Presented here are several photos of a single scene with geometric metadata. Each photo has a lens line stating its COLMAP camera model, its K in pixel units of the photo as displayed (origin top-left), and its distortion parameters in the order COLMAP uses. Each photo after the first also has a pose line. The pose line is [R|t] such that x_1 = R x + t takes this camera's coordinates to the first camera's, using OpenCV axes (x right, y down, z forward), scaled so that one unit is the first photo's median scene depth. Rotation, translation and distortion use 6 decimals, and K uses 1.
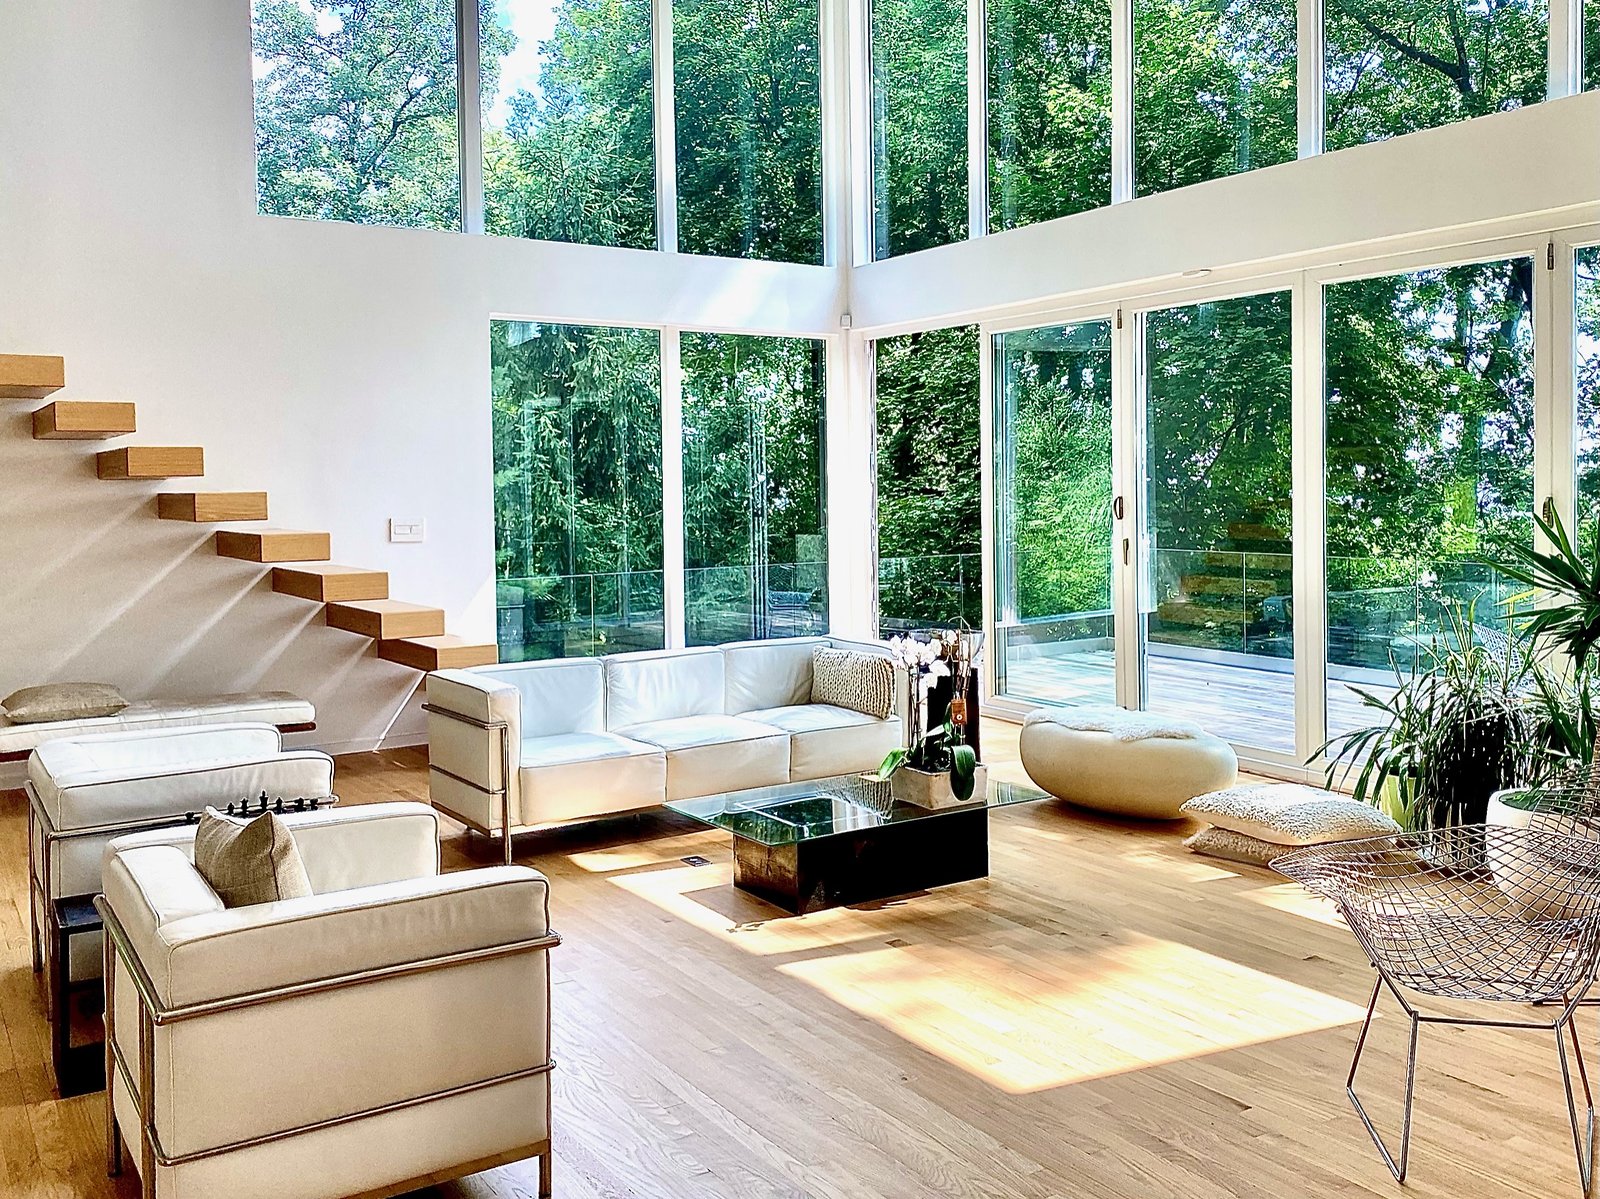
lens RADIAL K [[1450.0, 0, 876.2], [0, 1450.0, 500.0], [0, 0, 1]] dist [0.090649, -0.259087]
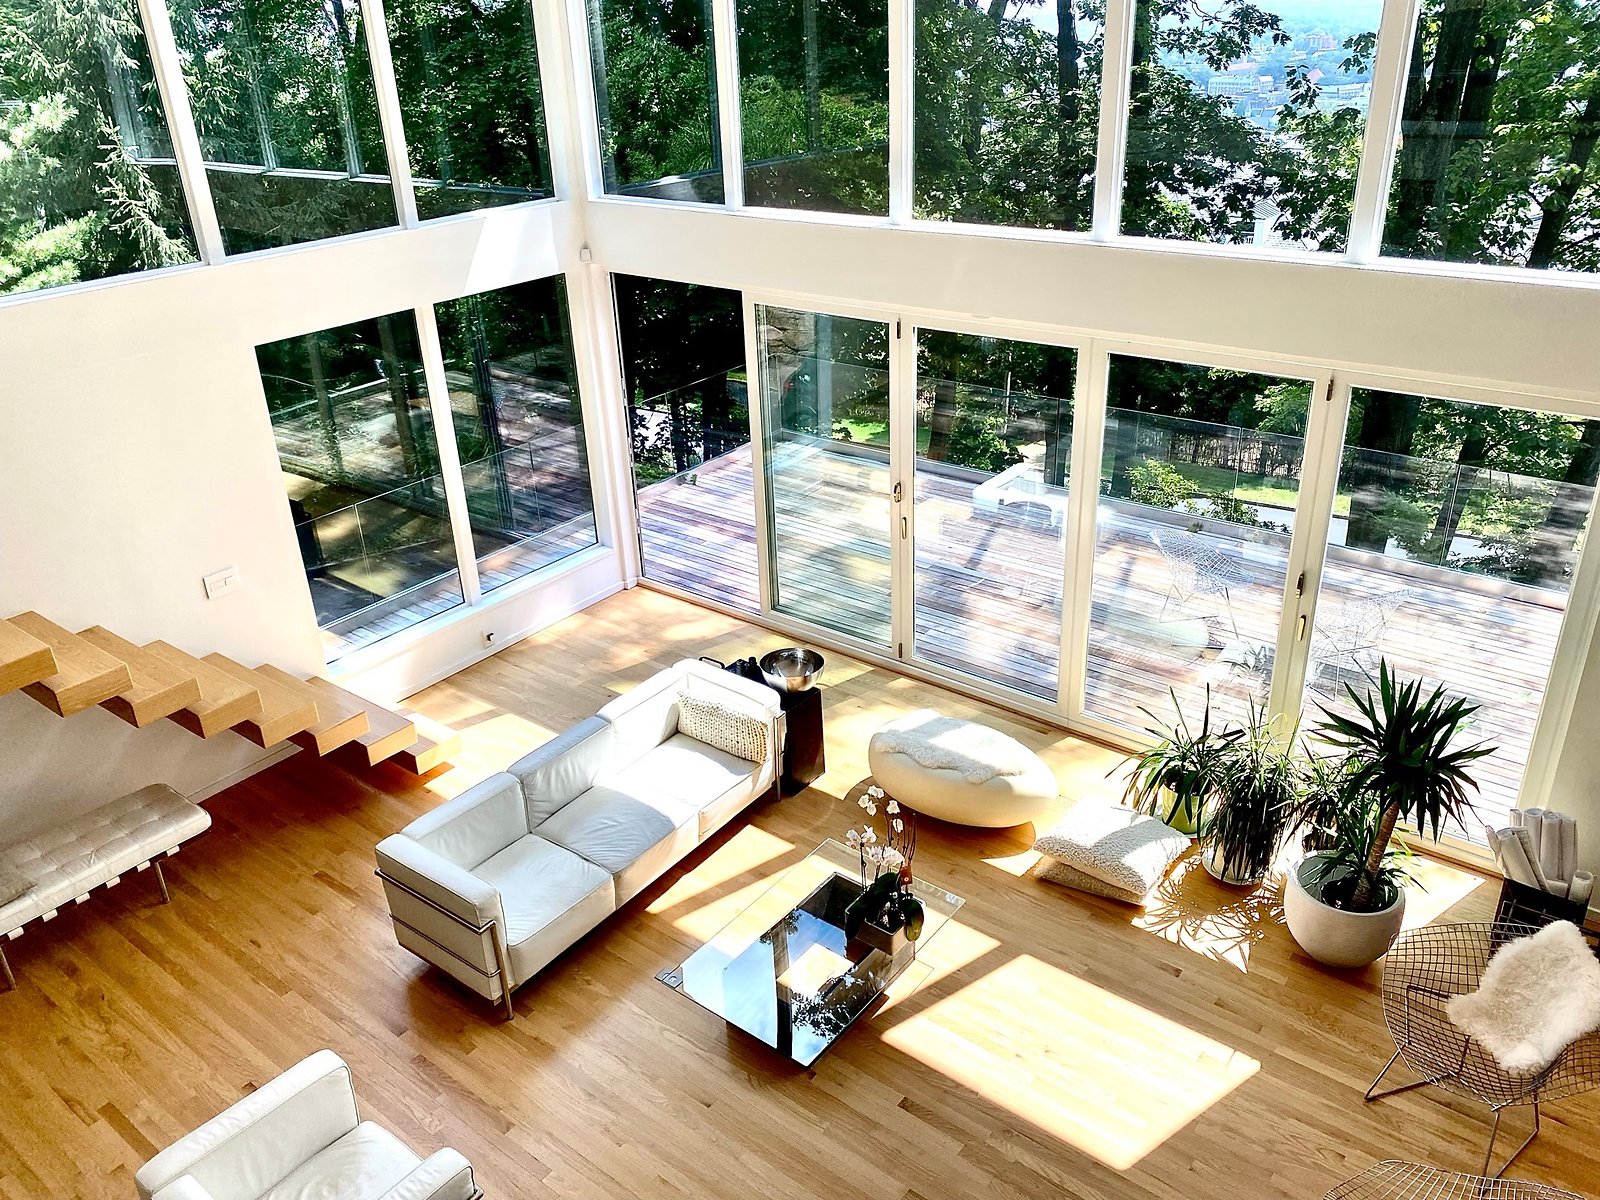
lens RADIAL K [[1223.1, 0, 808.7], [0, 1223.1, 581.9], [0, 0, 1]] dist [0.019648, -0.035240]
pose [[0.951940, -0.154966, 0.264190, -0.205731], [0.031988, 0.908145, 0.417432, -0.414442], [-0.304610, -0.388920, 0.869456, 0.189993]]
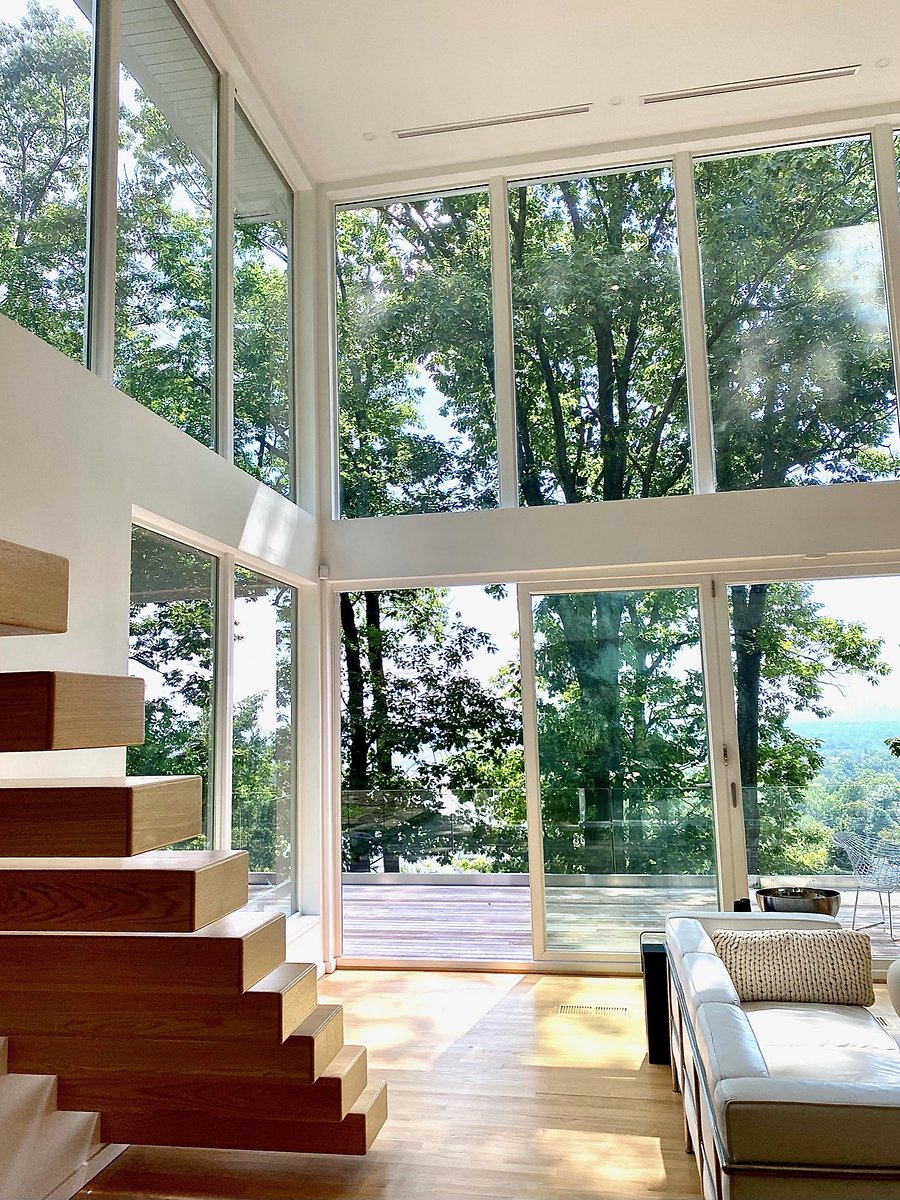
lens RADIAL K [[931.8, 0, 428.6], [0, 931.8, 599.2], [0, 0, 1]] dist [0.075857, -0.156542]
pose [[0.713924, 0.084280, 0.695132, -0.619579], [0.024100, 0.989185, -0.144683, -0.018164], [-0.699808, 0.120045, 0.704172, 0.778108]]
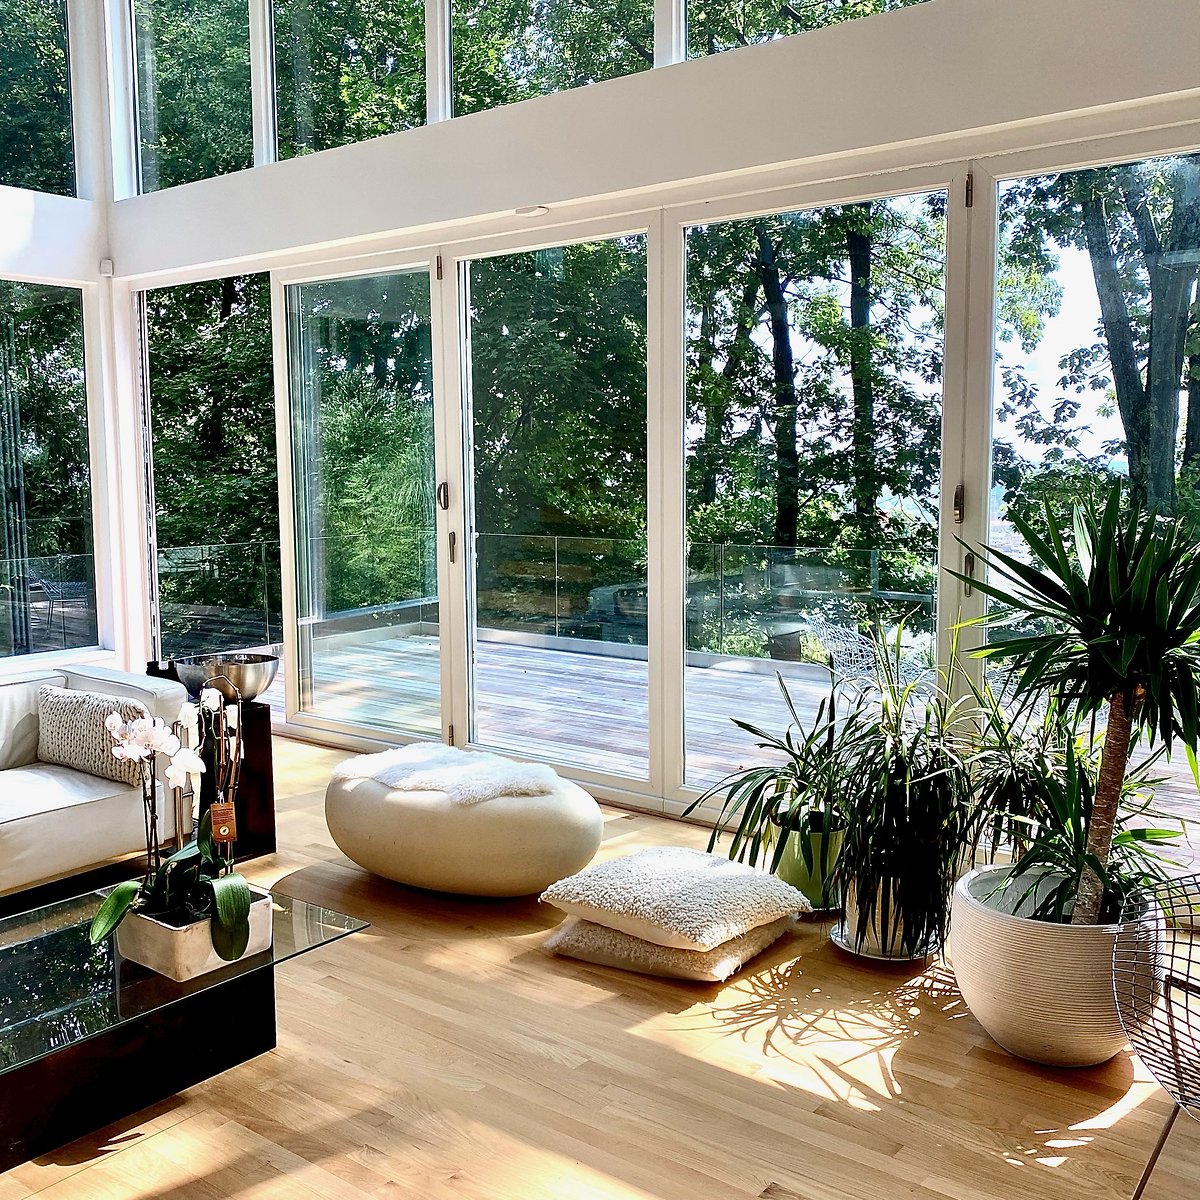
lens RADIAL K [[1219.1, 0, 600.0], [0, 1219.1, 600.0], [0, 0, 1]] dist [0.083204, -0.249620]
pose [[0.951610, -0.028506, 0.305982, 0.042860], [-0.001980, 0.995099, 0.098865, -0.005802], [-0.307301, -0.094687, 0.946890, 0.359340]]
